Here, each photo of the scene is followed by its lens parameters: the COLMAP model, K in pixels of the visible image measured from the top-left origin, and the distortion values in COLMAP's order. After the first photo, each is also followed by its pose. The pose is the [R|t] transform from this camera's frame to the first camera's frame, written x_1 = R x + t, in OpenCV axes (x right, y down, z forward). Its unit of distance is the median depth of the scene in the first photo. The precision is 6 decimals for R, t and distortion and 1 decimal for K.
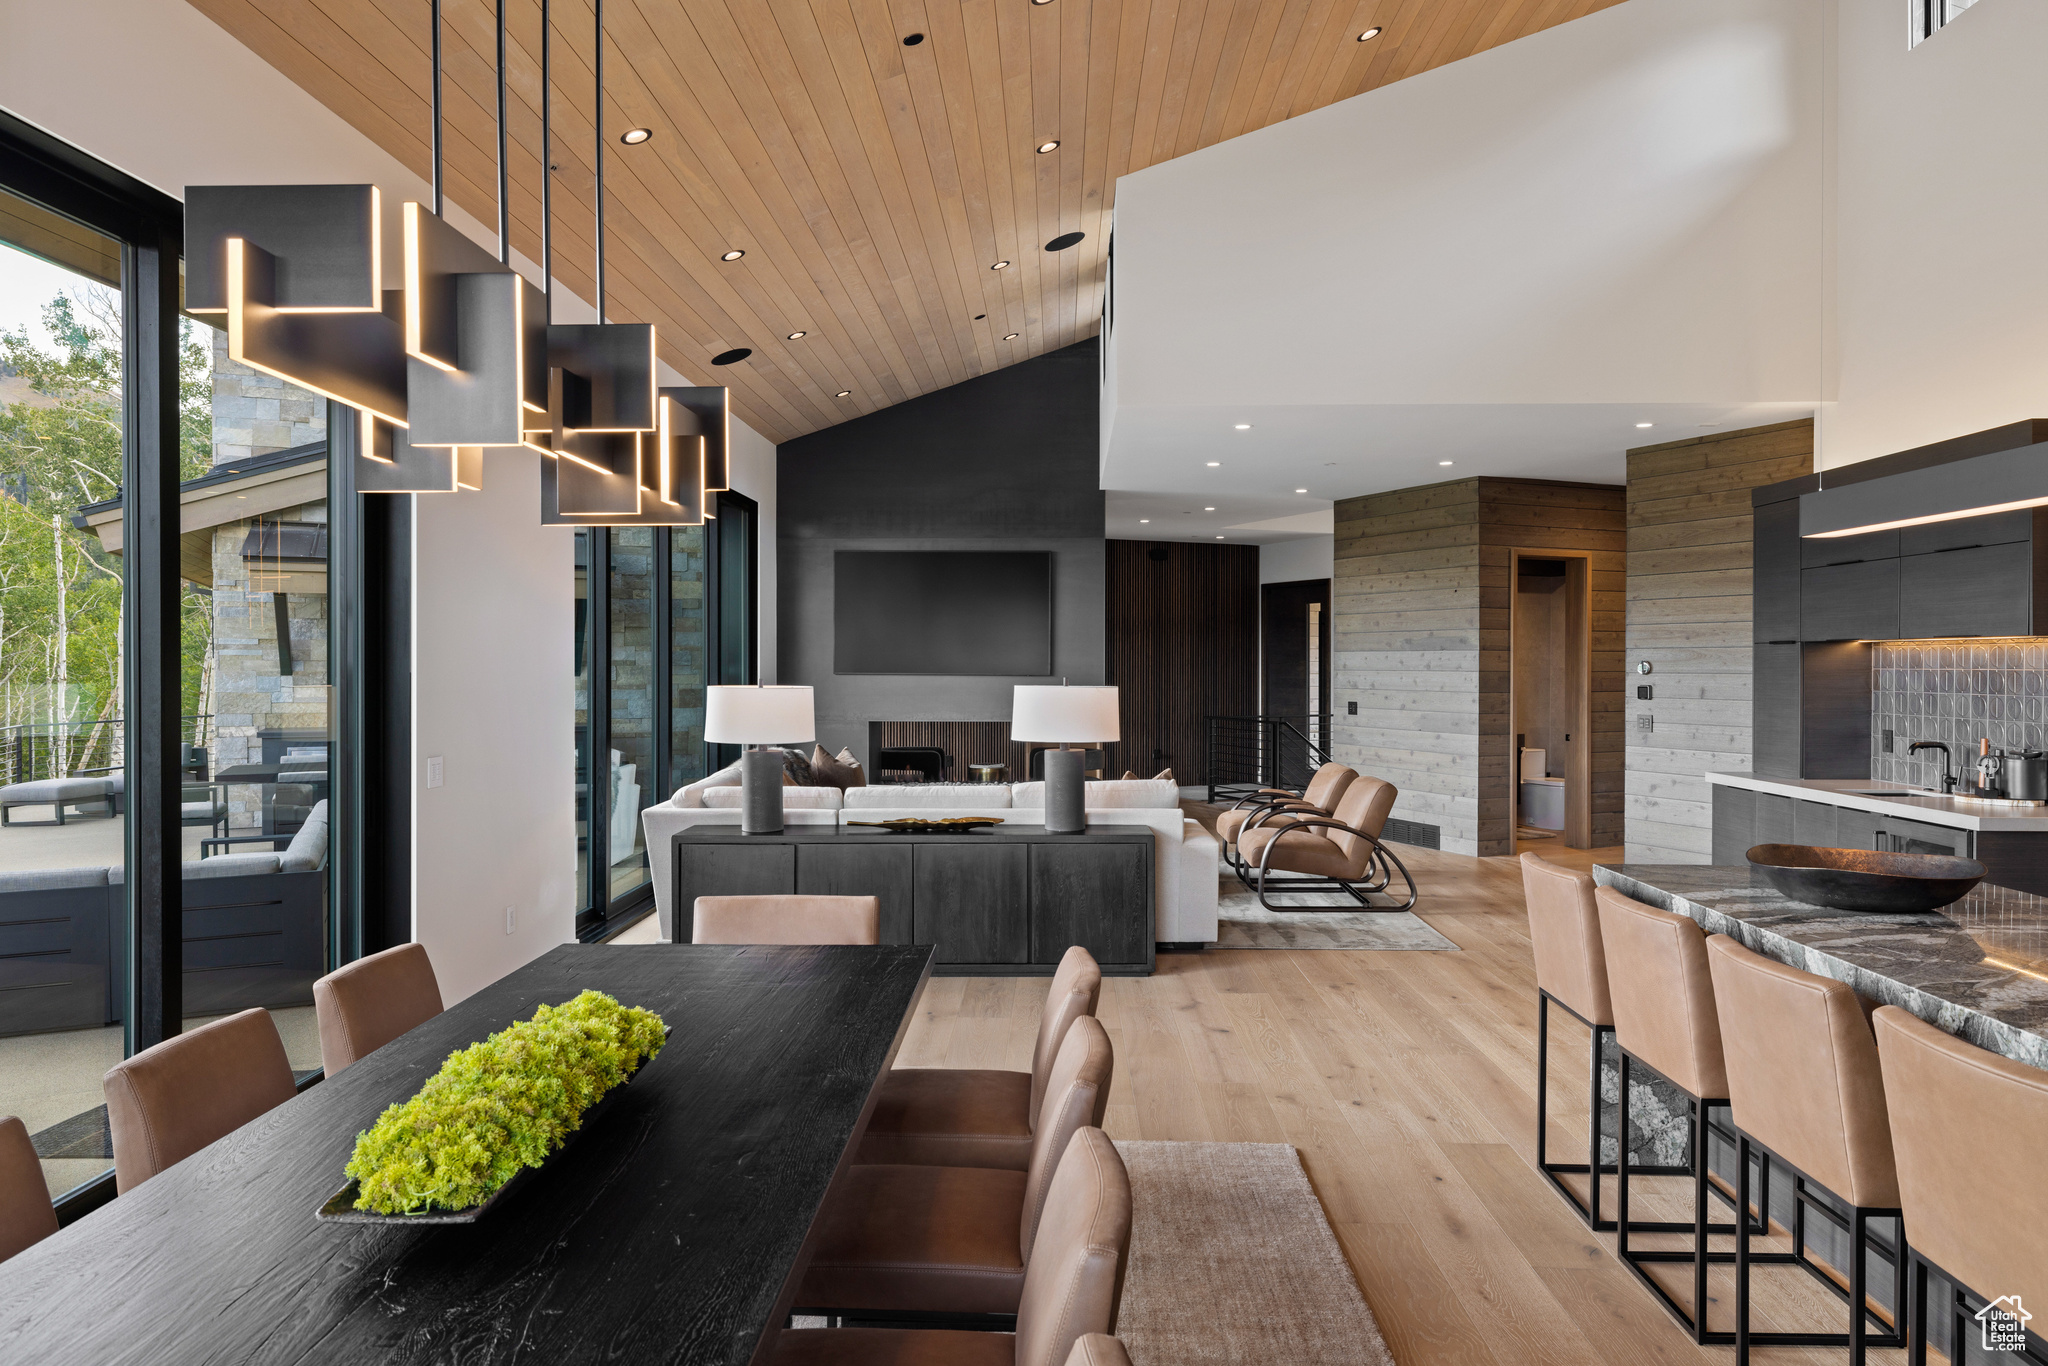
lens RADIAL K [[1358.6, 0, 1021.5], [0, 1358.6, 679.4], [0, 0, 1]] dist [0.000562, 0.000215]
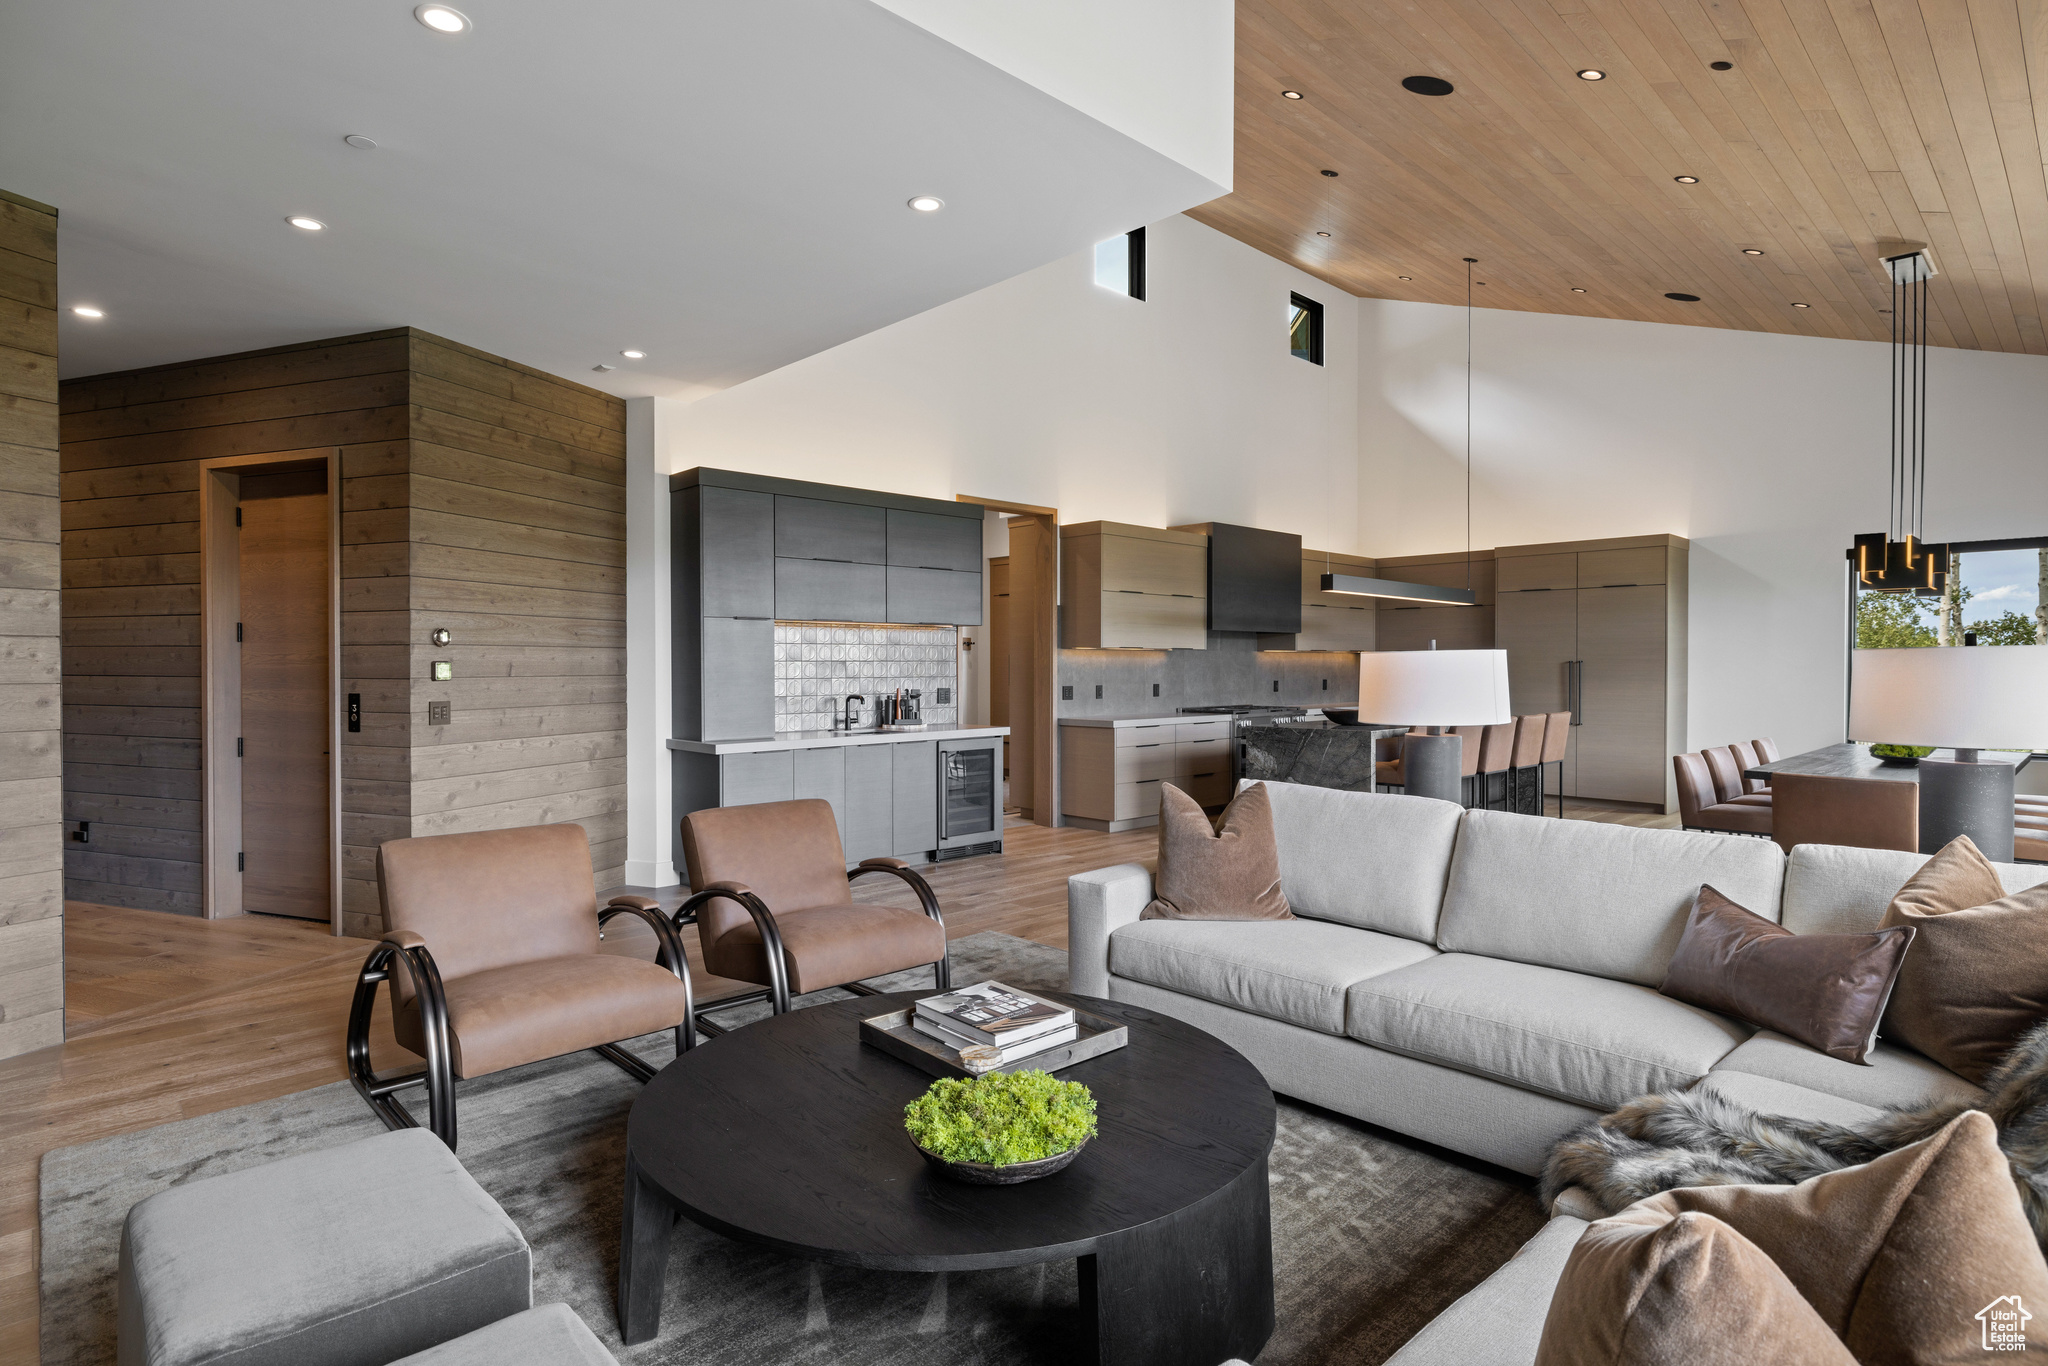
lens RADIAL K [[1043.7, 0, 1025.8], [0, 1043.7, 685.3], [0, 0, 1]] dist [0.005383, 0.000842]
pose [[-0.712788, -0.012600, 0.701267, -0.162201], [0.012949, 0.999432, 0.031120, 0.003606], [-0.701260, 0.031263, -0.712220, 1.166719]]
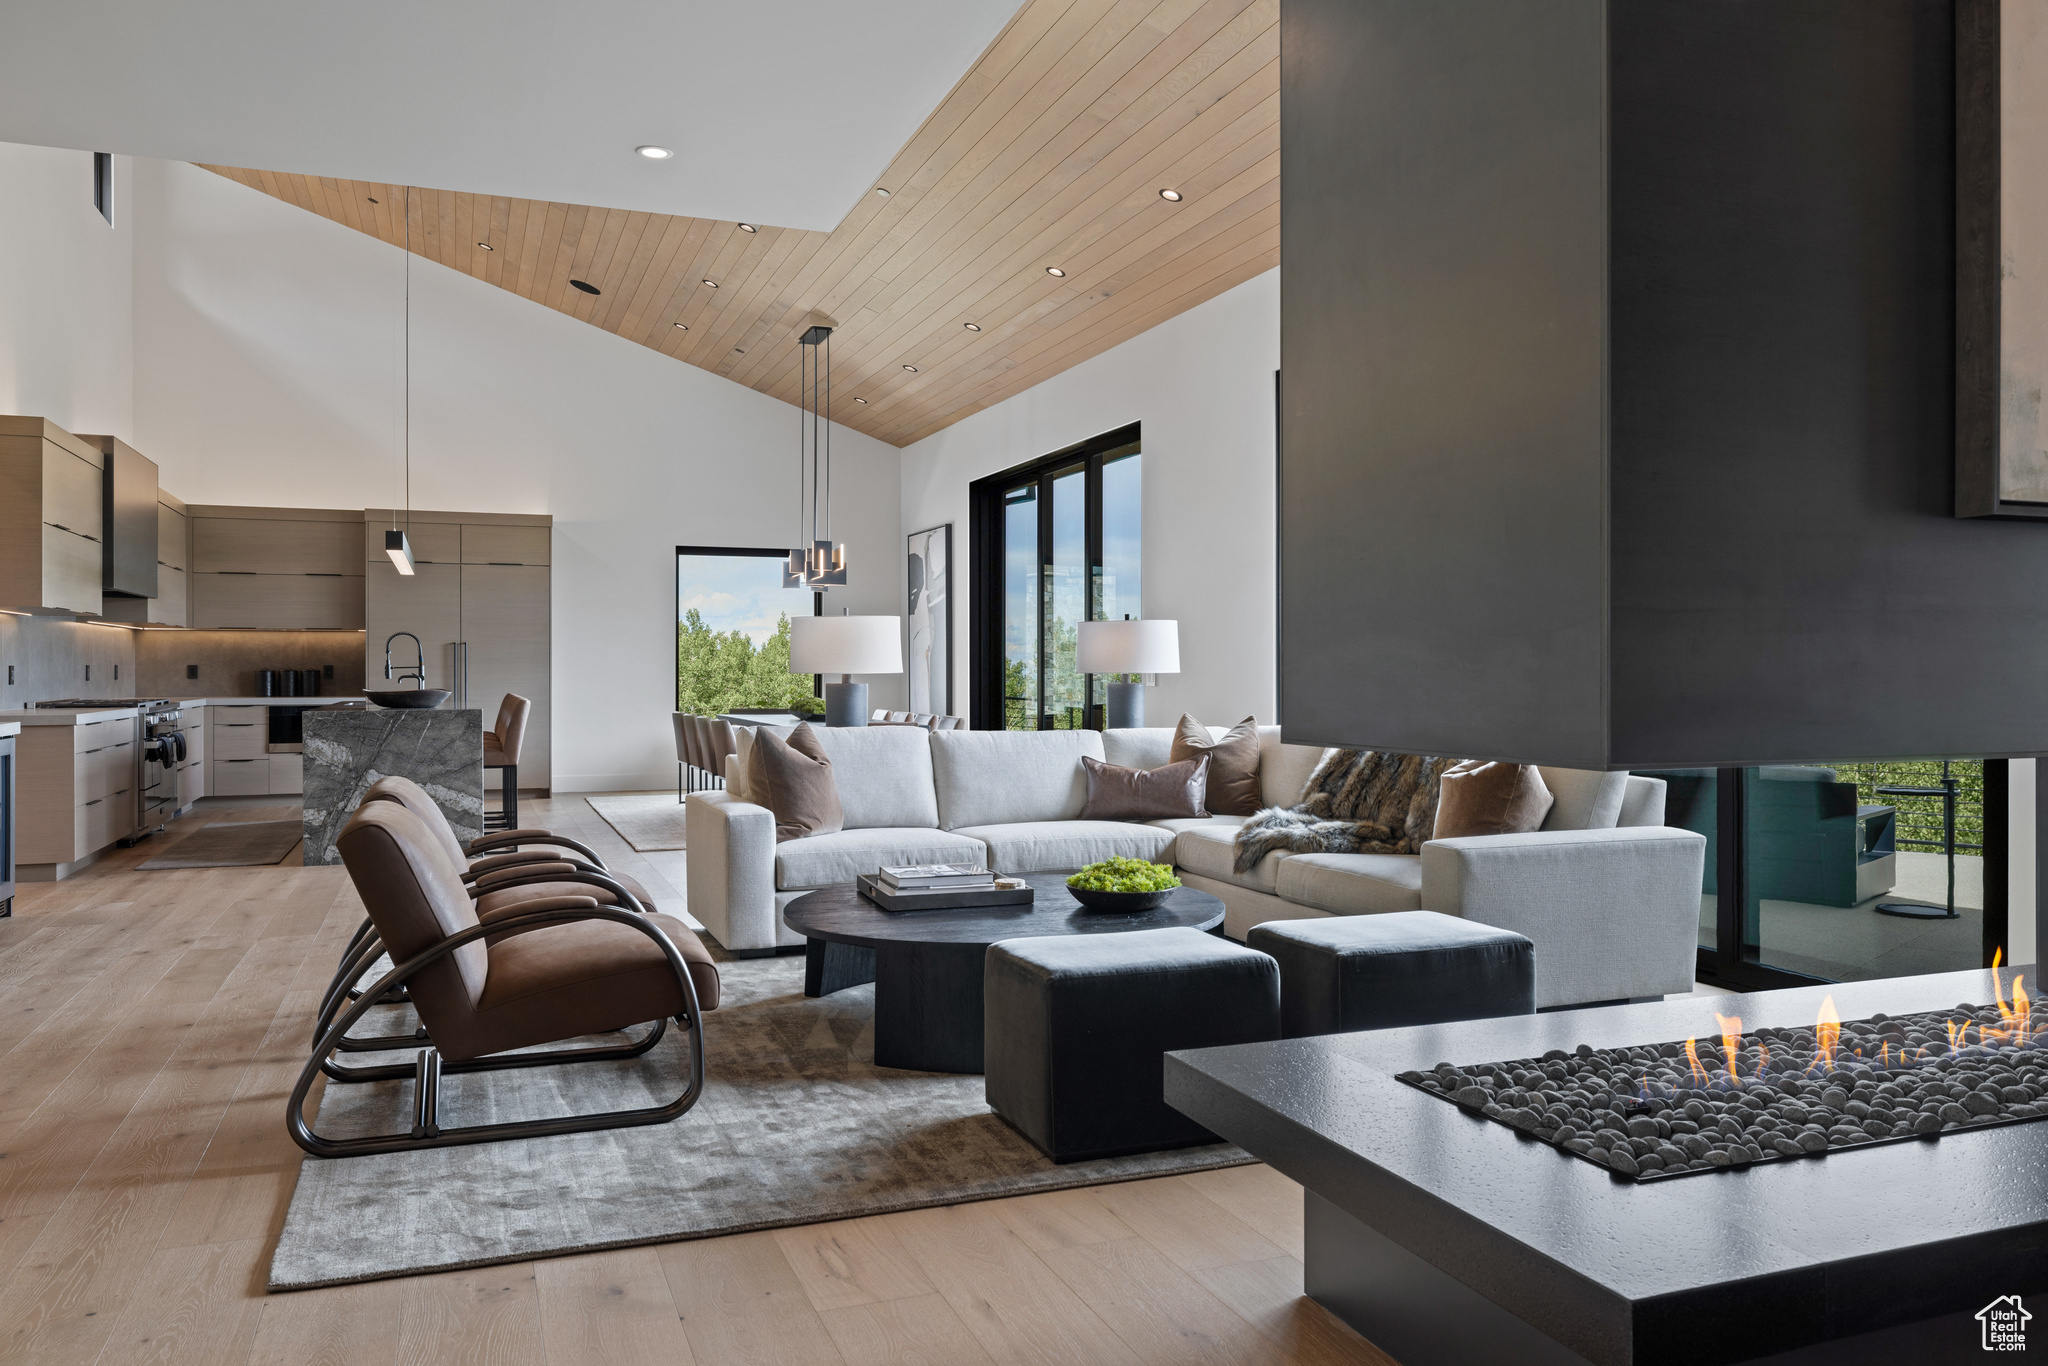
lens RADIAL K [[1452.0, 0, 1021.4], [0, 1452.0, 679.4], [0, 0, 1]] dist [-0.009395, 0.003094]
pose [[-0.919622, 0.002897, -0.392793, 0.236513], [-0.006169, 0.999743, 0.021815, 0.020822], [0.392755, 0.022485, -0.919368, 1.473346]]
